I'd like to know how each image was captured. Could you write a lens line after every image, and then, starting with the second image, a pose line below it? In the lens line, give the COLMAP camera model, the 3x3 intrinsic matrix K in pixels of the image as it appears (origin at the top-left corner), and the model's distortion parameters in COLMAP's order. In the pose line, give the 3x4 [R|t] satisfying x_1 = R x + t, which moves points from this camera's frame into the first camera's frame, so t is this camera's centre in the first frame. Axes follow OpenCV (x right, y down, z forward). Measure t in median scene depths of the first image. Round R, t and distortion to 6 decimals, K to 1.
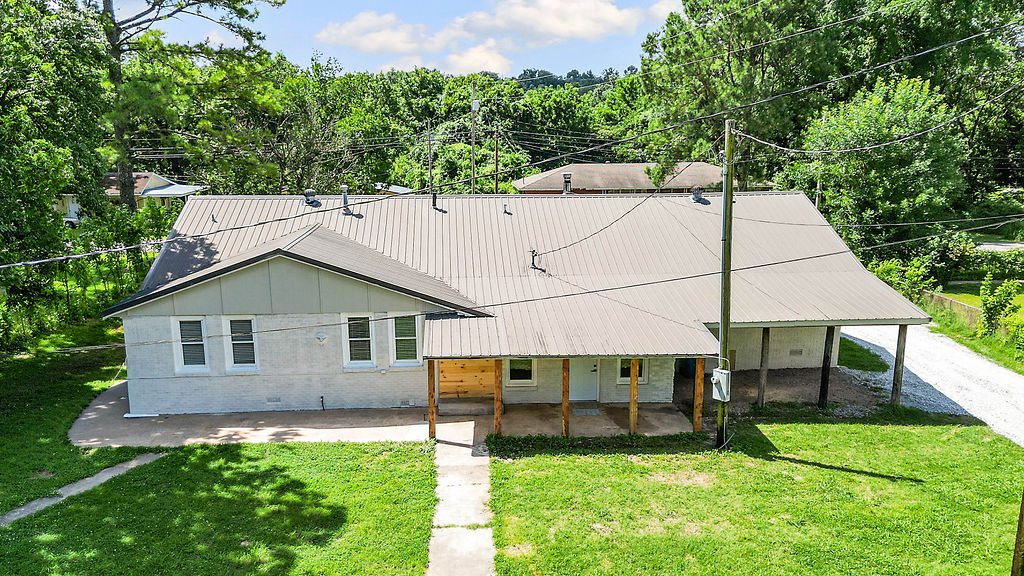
lens RADIAL K [[823.5, 0, 509.6], [0, 823.5, 291.1], [0, 0, 1]] dist [0.031181, -0.000307]
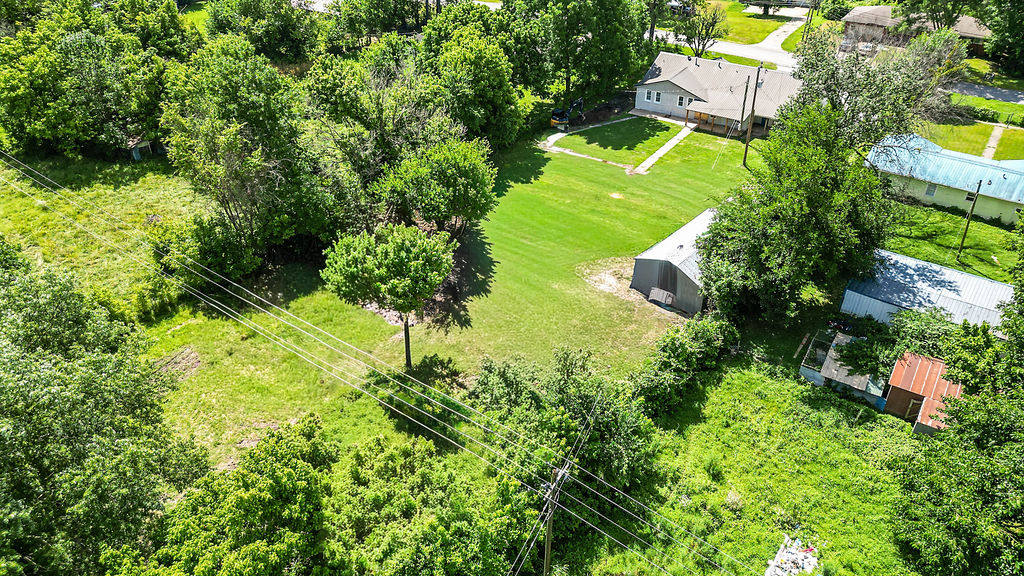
lens RADIAL K [[757.8, 0, 512.0], [0, 757.8, 288.0], [0, 0, 1]] dist [0.005641, -0.000658]
pose [[0.798613, 0.321674, -0.508668, 1.583183], [-0.096739, 0.902801, 0.419037, -0.696856], [0.594019, -0.285440, 0.752107, -3.105619]]
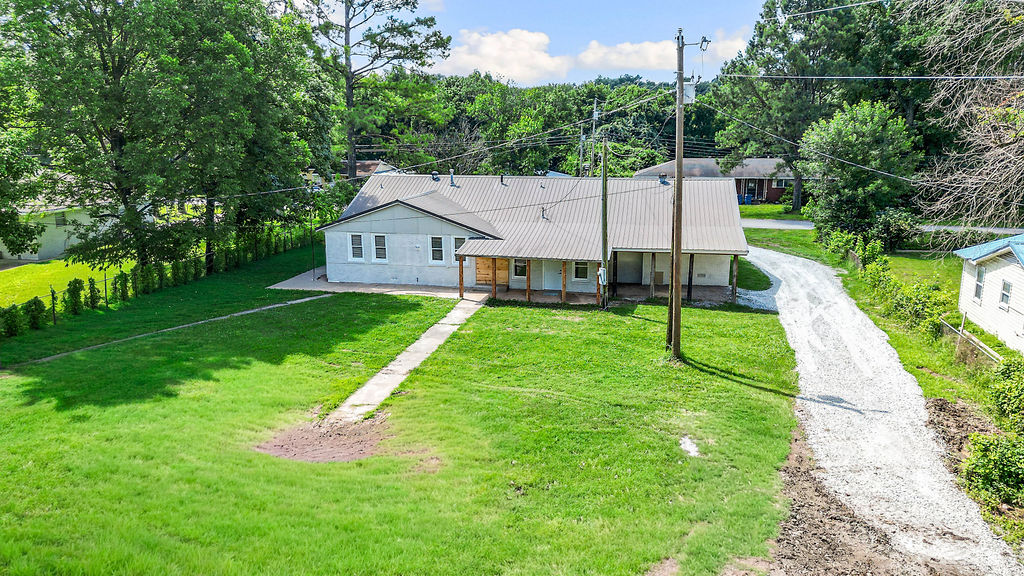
lens RADIAL K [[706.4, 0, 517.4], [0, 706.4, 259.7], [0, 0, 1]] dist [0.004834, 0.002549]
pose [[0.968722, 0.048805, -0.243300, 0.404577], [-0.050641, 0.998716, -0.001292, 0.077080], [0.242925, 0.013573, 0.969950, -0.553189]]
